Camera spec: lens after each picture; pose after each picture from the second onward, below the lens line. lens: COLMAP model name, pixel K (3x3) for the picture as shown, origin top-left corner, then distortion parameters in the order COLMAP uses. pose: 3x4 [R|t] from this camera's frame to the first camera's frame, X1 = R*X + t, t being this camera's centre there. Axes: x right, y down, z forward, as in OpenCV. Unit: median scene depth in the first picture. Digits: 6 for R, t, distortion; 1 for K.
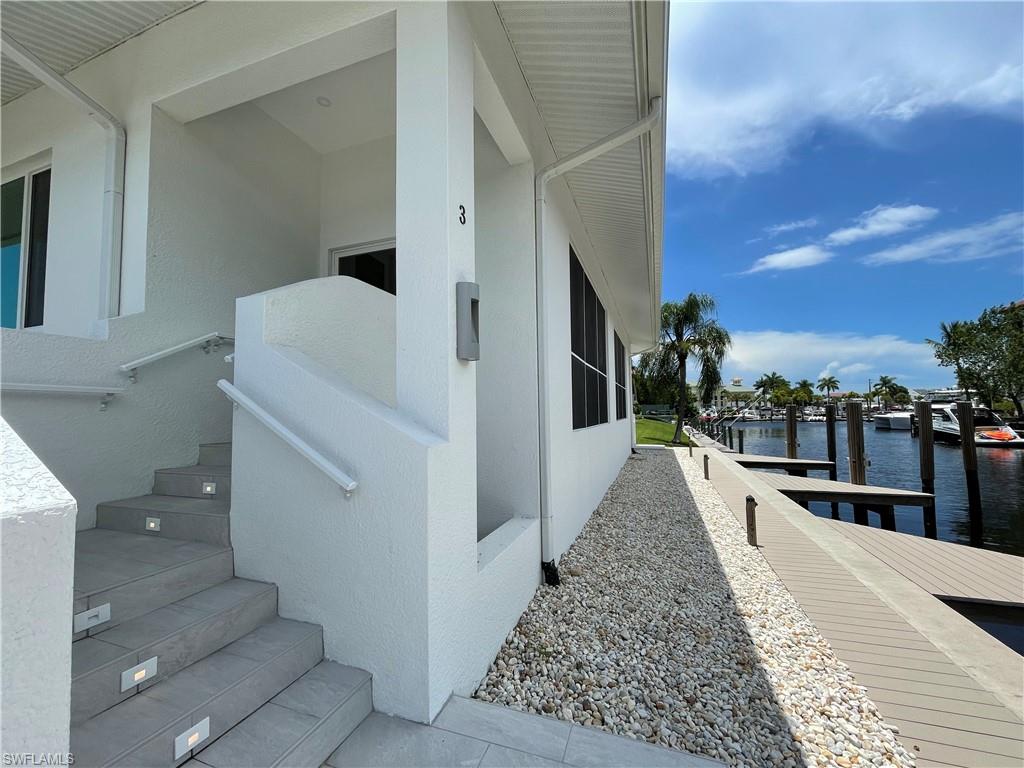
lens RADIAL K [[411.4, 0, 513.6], [0, 411.4, 395.3], [0, 0, 1]] dist [0.001021, 0.000368]
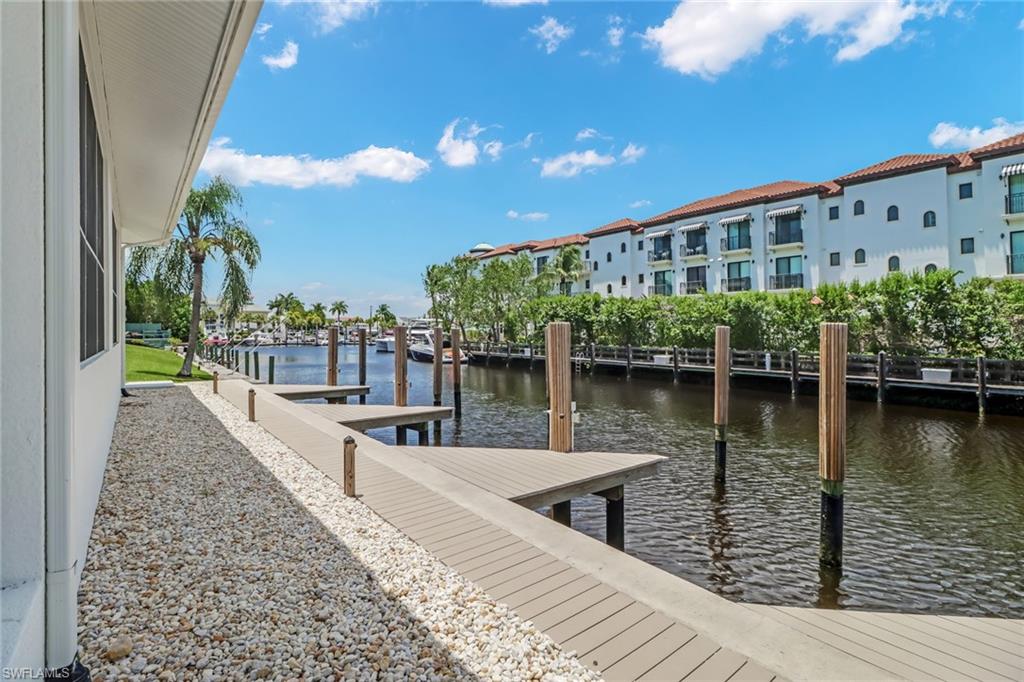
lens RADIAL K [[482.0, 0, 512.1], [0, 482.0, 331.8], [0, 0, 1]] dist [-0.008196, -0.004422]
pose [[0.535298, 0.016979, 0.844493, -0.017474], [-0.045908, 0.998905, 0.009017, 0.003475], [-0.843415, -0.043596, 0.535491, 0.063152]]
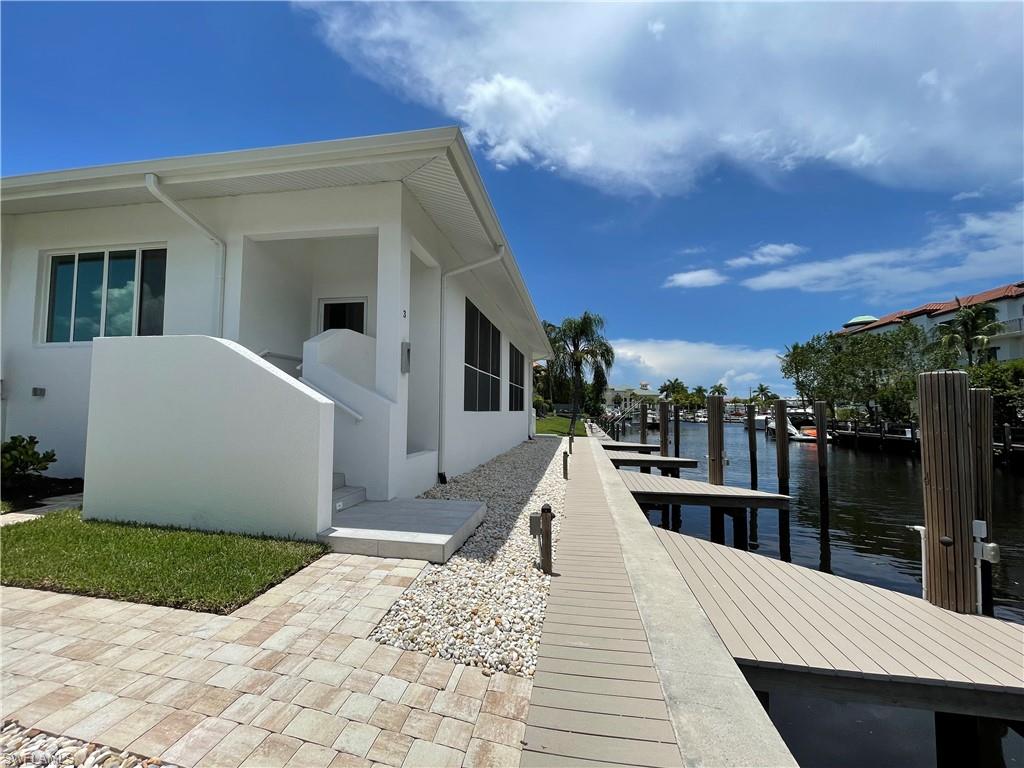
lens RADIAL K [[411.4, 0, 511.1], [0, 411.4, 400.0], [0, 0, 1]] dist [0.001021, 0.000368]
pose [[0.984566, 0.027227, 0.172882, 0.011147], [-0.030156, 0.999442, 0.014341, 0.003146], [-0.172395, -0.019333, 0.984838, -0.186583]]
